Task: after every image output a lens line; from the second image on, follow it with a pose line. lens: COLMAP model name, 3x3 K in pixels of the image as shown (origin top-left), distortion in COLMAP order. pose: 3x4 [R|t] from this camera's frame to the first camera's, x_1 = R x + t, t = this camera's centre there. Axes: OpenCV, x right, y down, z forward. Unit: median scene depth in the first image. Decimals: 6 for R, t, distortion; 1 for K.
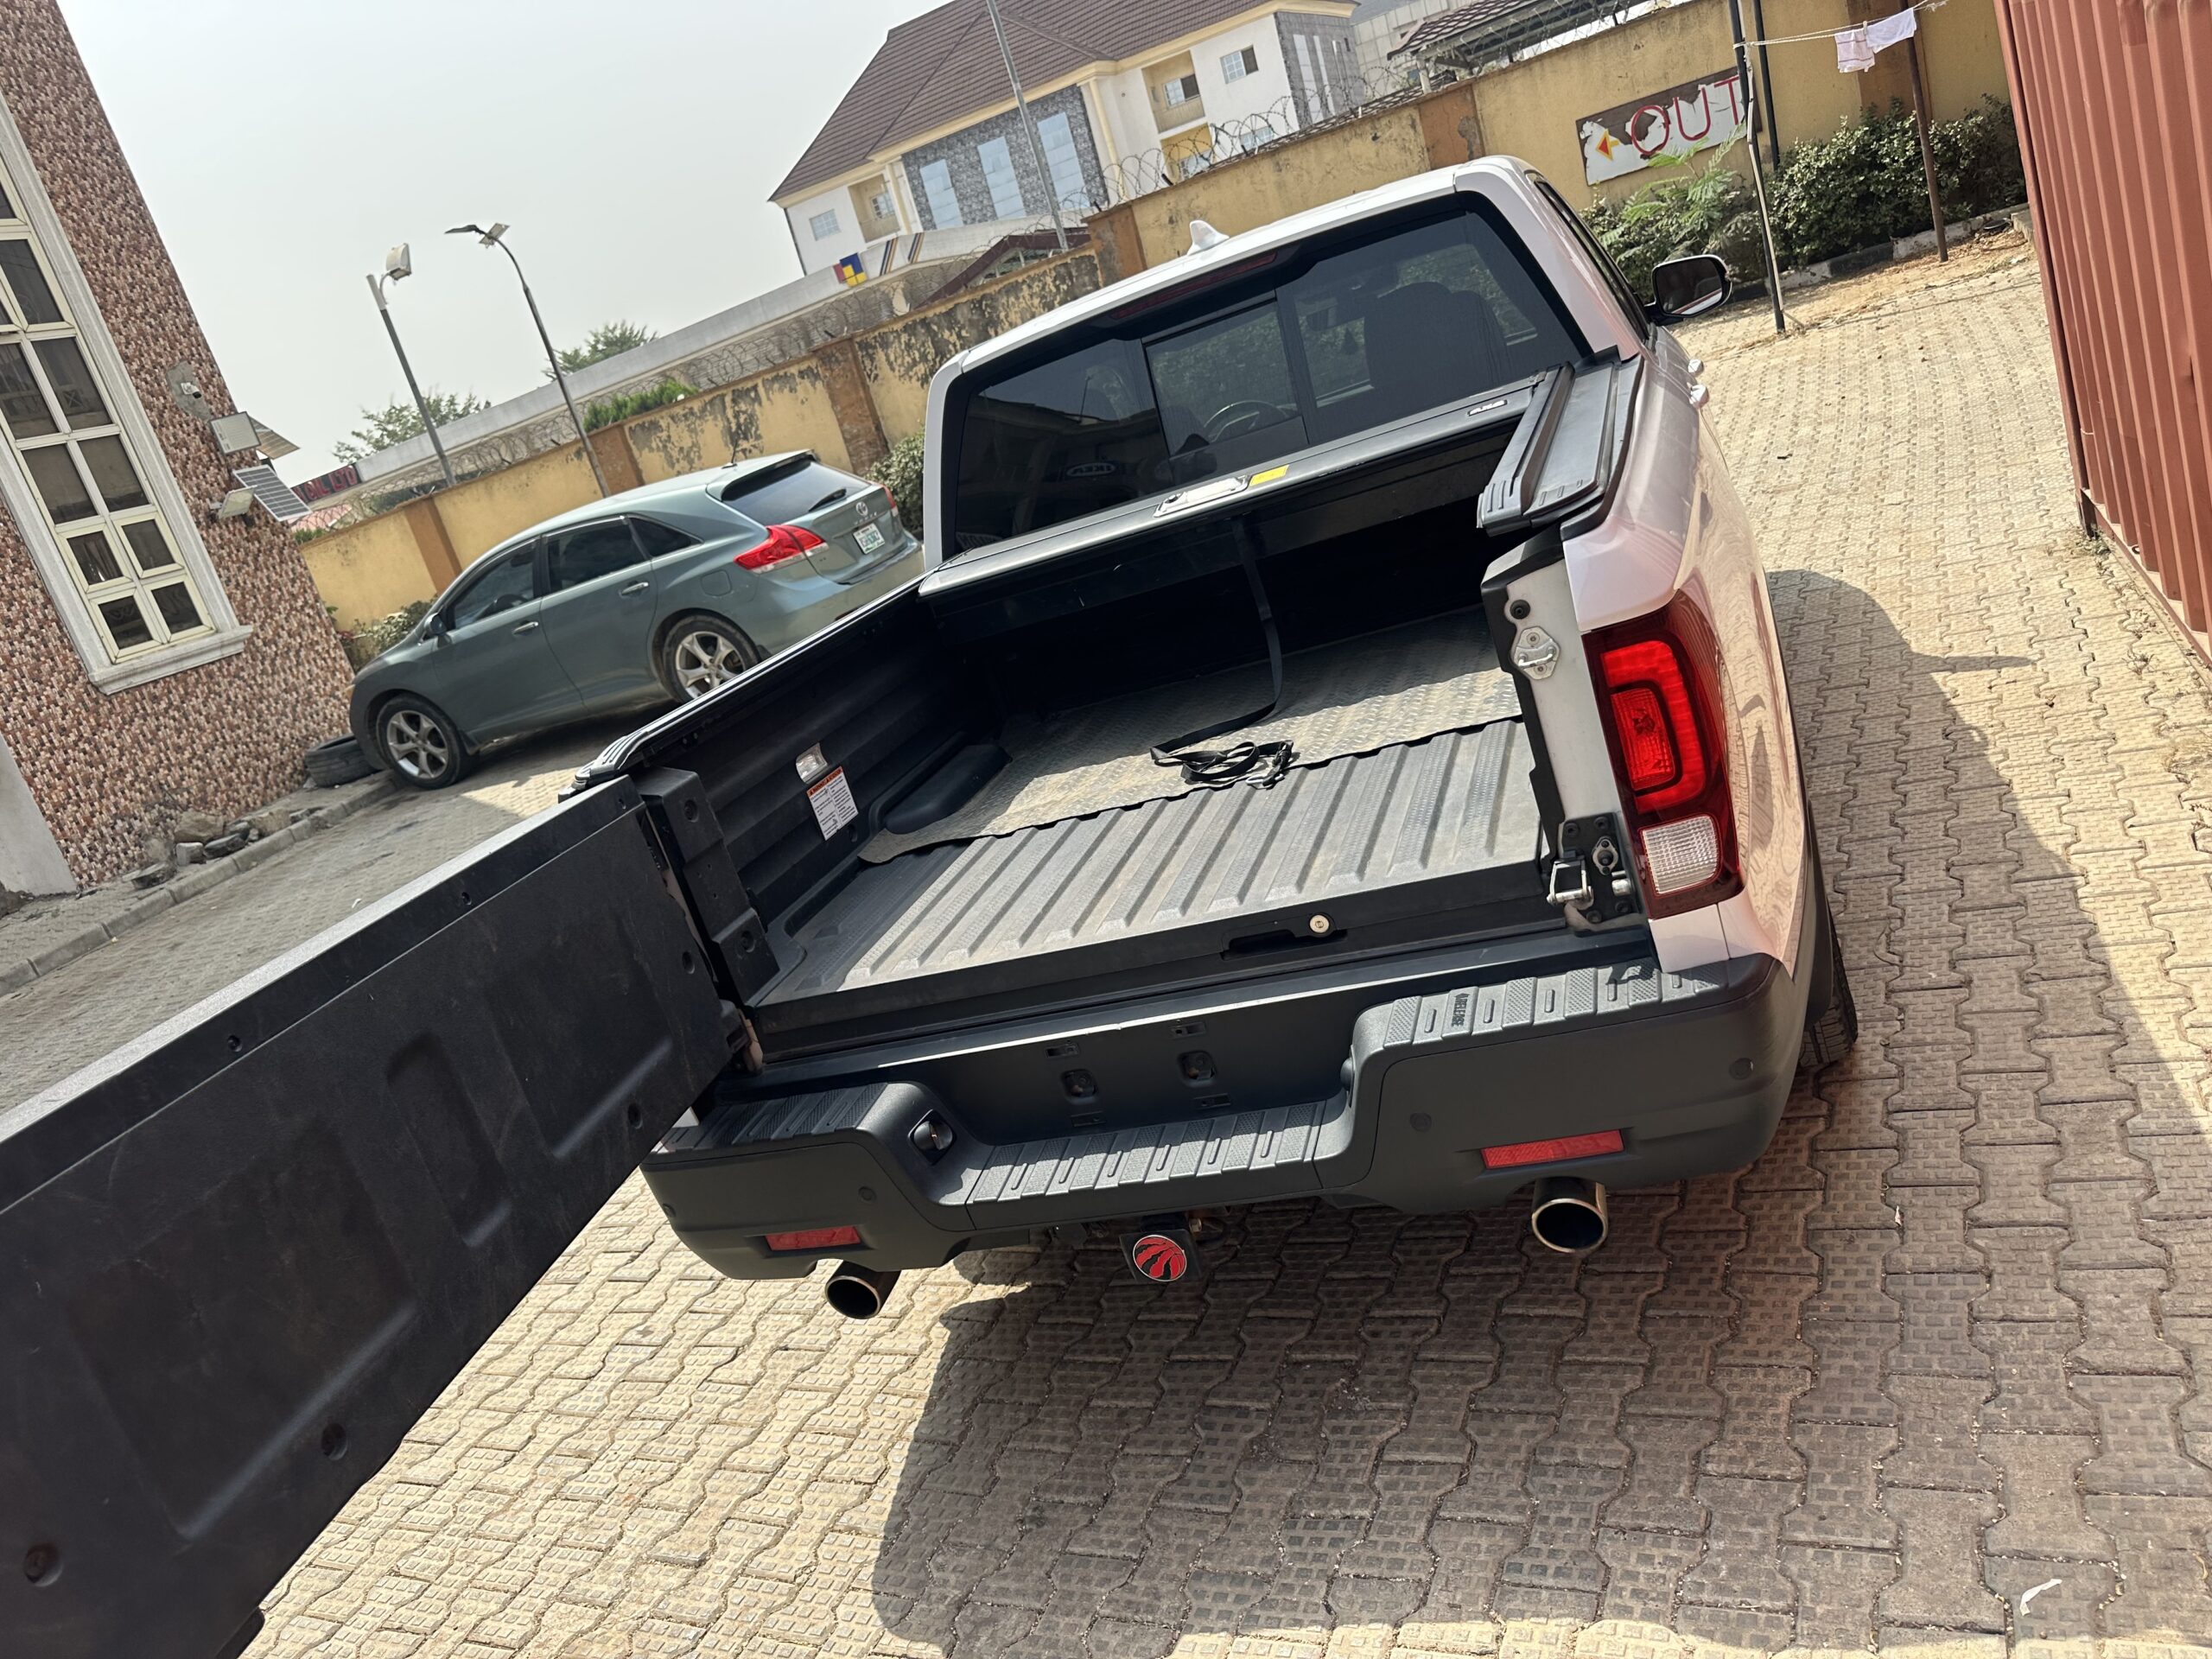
lens RADIAL K [[1624.8, 0, 1111.0], [0, 1624.8, 841.3], [0, 0, 1]] dist [-0.002565, -0.009808]
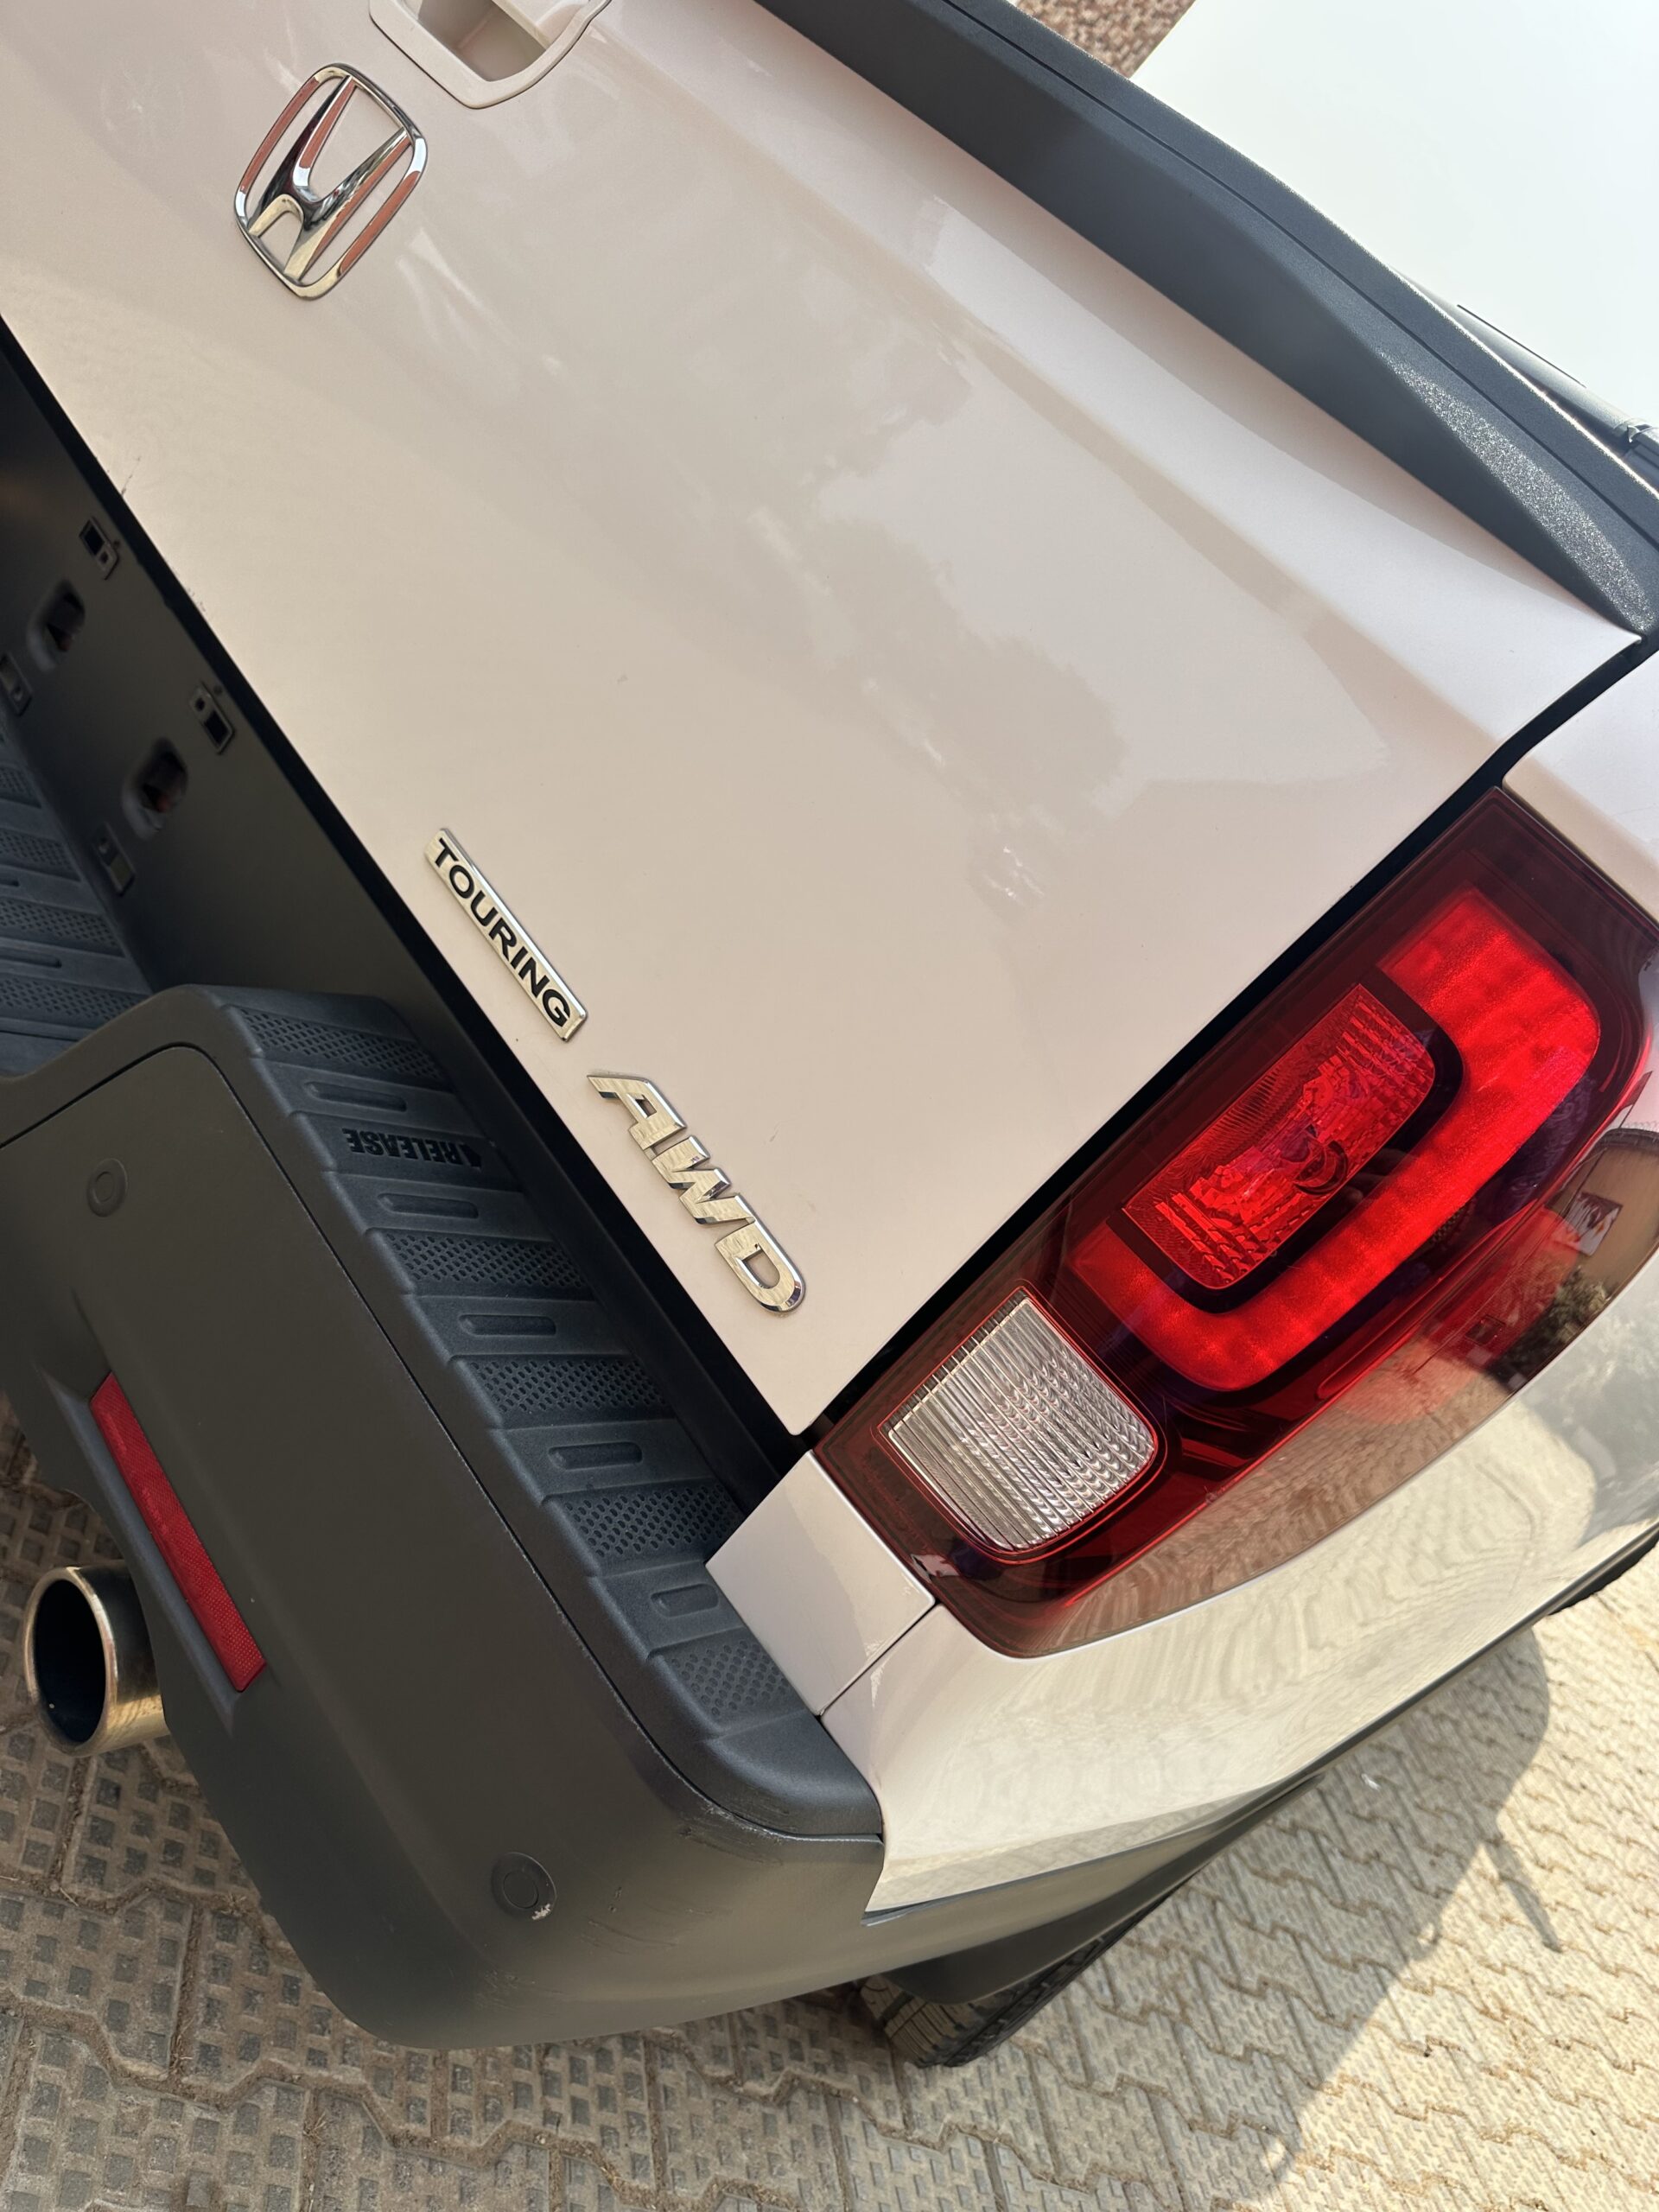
lens RADIAL K [[1624.8, 0, 829.5], [0, 1624.8, 1106.0], [0, 0, 1]] dist [-0.002565, -0.009808]
pose [[0.470322, 0.879785, -0.069107, 0.292425], [-0.880899, 0.472738, 0.023169, 0.002833], [0.053053, 0.049979, 0.997340, 0.654997]]
